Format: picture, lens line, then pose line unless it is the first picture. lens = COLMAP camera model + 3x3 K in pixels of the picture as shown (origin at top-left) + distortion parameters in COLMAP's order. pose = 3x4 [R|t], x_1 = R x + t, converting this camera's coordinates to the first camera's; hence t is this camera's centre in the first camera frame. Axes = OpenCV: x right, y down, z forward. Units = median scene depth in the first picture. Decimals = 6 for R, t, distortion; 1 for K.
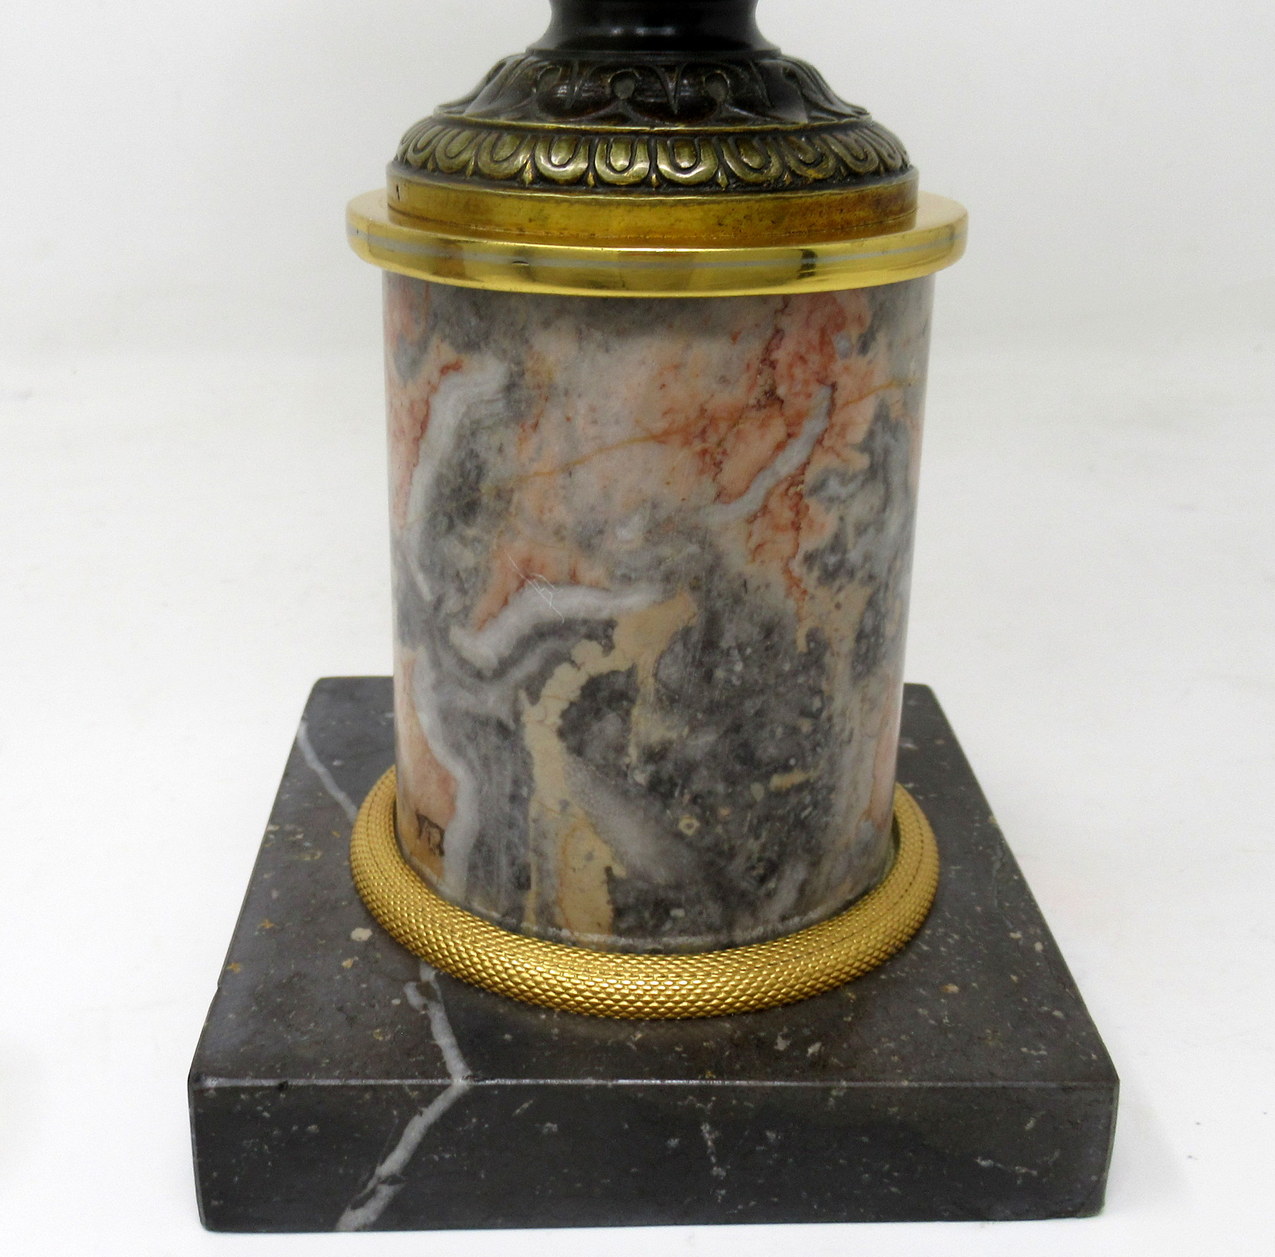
lens RADIAL K [[1748.5, 0, 597.4], [0, 1748.5, 628.1], [0, 0, 1]] dist [-0.085329, -0.026059]
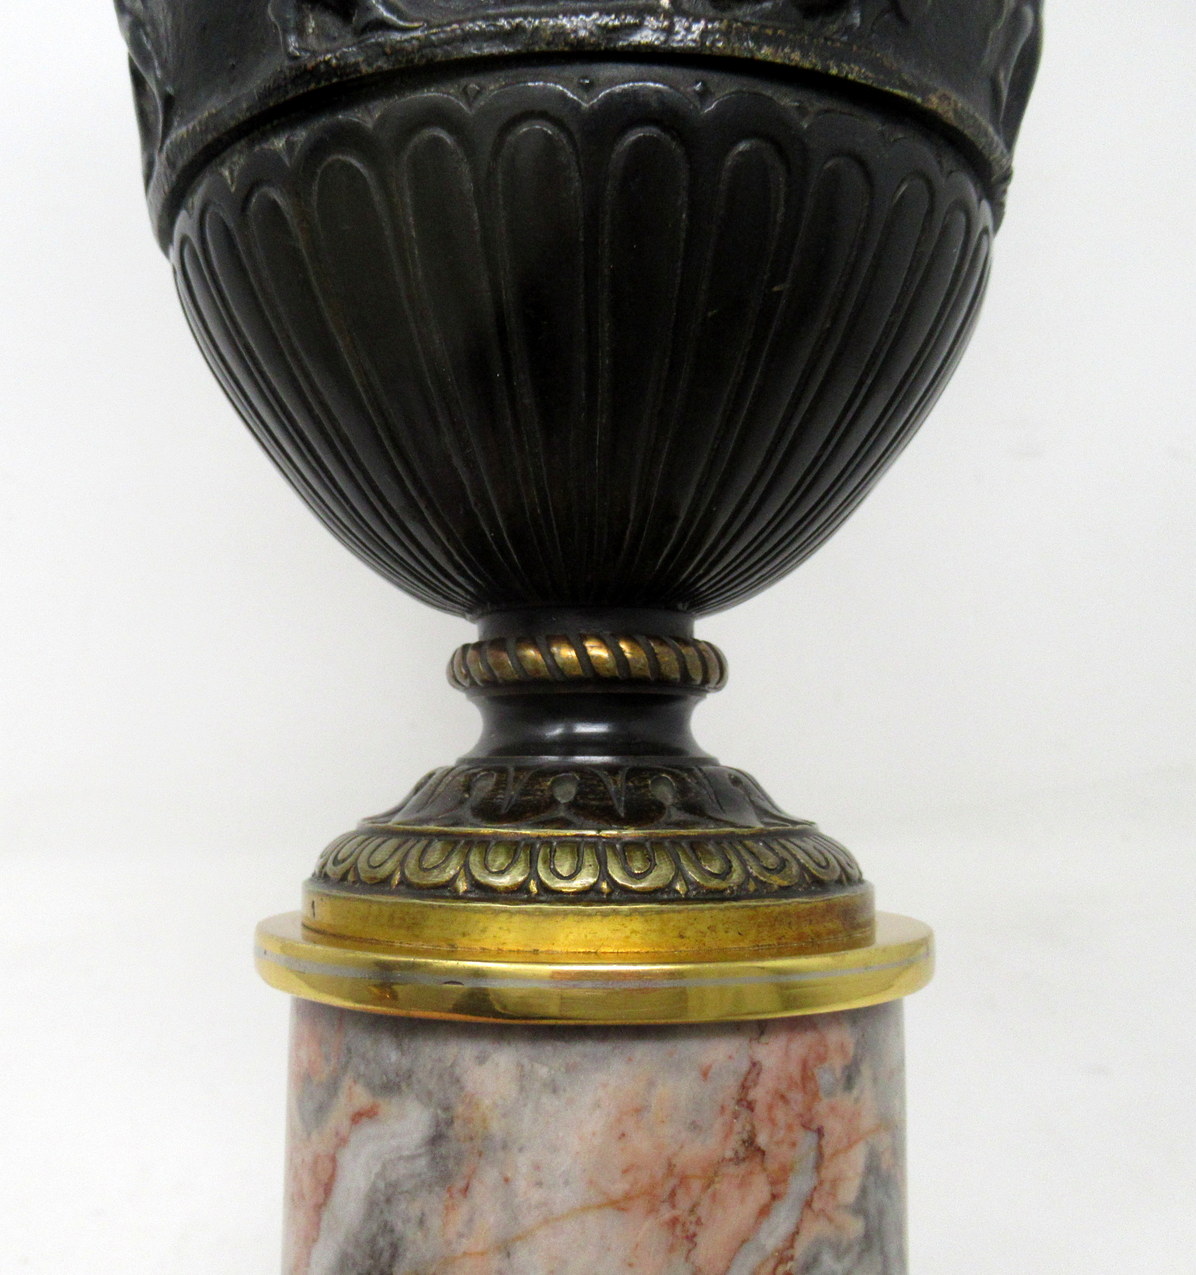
lens RADIAL K [[1415.0, 0, 555.0], [0, 1415.0, 583.2], [0, 0, 1]] dist [0.007409, 0.021602]
pose [[0.998768, 0.003808, 0.049468, -0.027124], [0.020368, 0.877687, -0.478801, -0.045460], [-0.045241, 0.479219, 0.876529, 0.275165]]
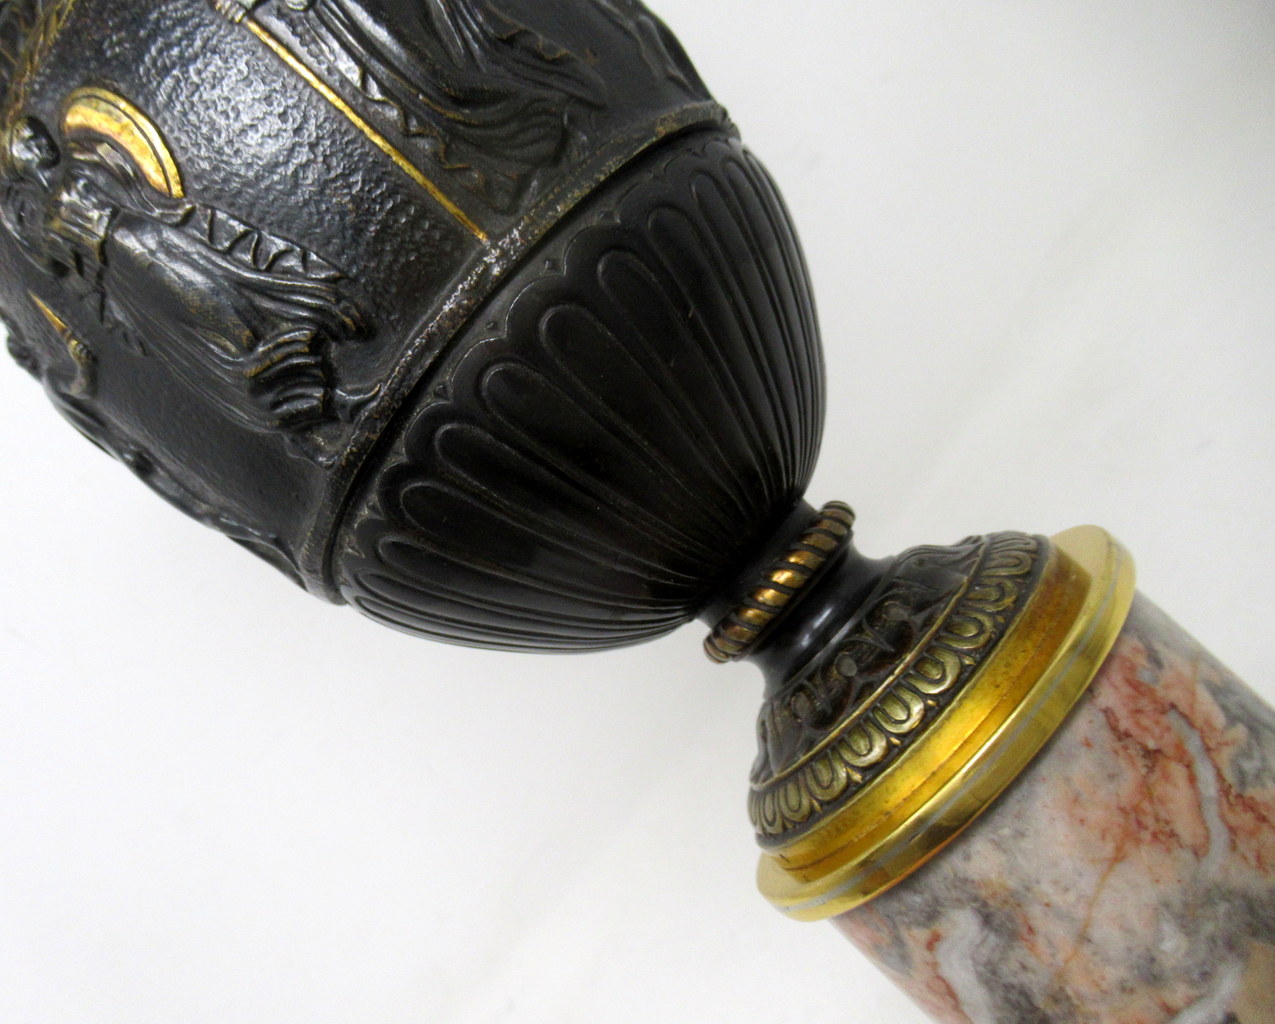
lens RADIAL K [[1064.0, 0, 595.4], [0, 1064.0, 497.1], [0, 0, 1]] dist [0.006352, 0.003323]
pose [[0.672612, -0.739815, 0.016317, -0.028533], [0.654845, 0.584801, -0.478734, -0.130987], [0.344633, 0.332687, 0.877808, 0.210012]]
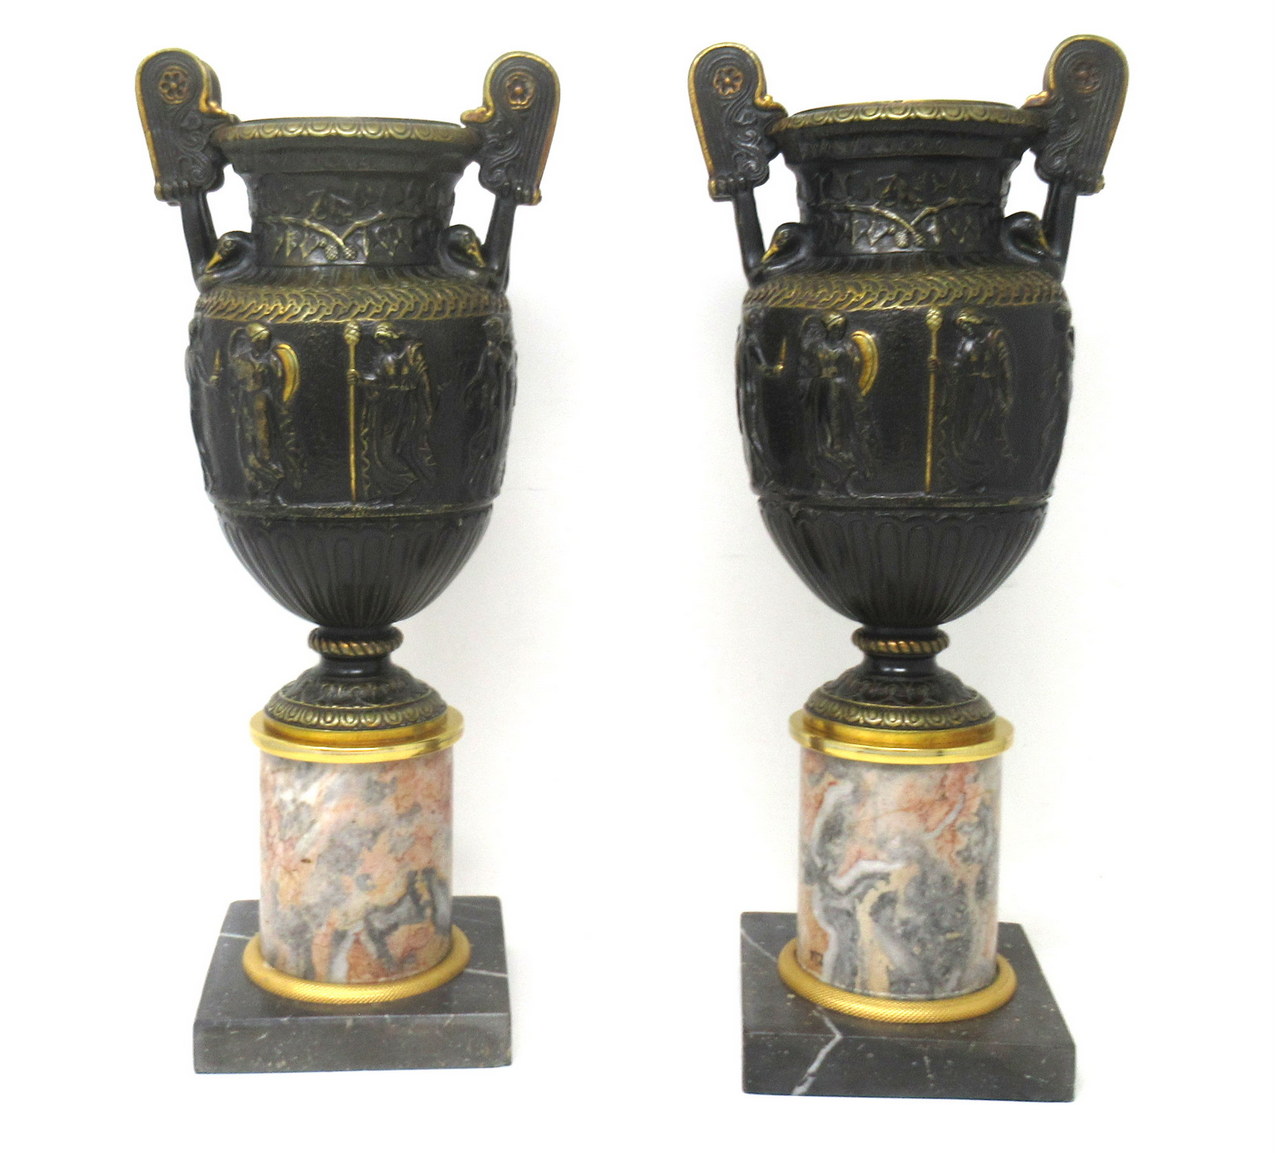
lens RADIAL K [[1761.7, 0, 638.5], [0, 1761.7, 499.4], [0, 0, 1]] dist [0.010500, 0.127728]
pose [[0.996895, 0.008228, -0.078309, -0.183111], [-0.028604, 0.964425, -0.262806, 0.179324], [0.073361, 0.264230, 0.961666, -2.014786]]
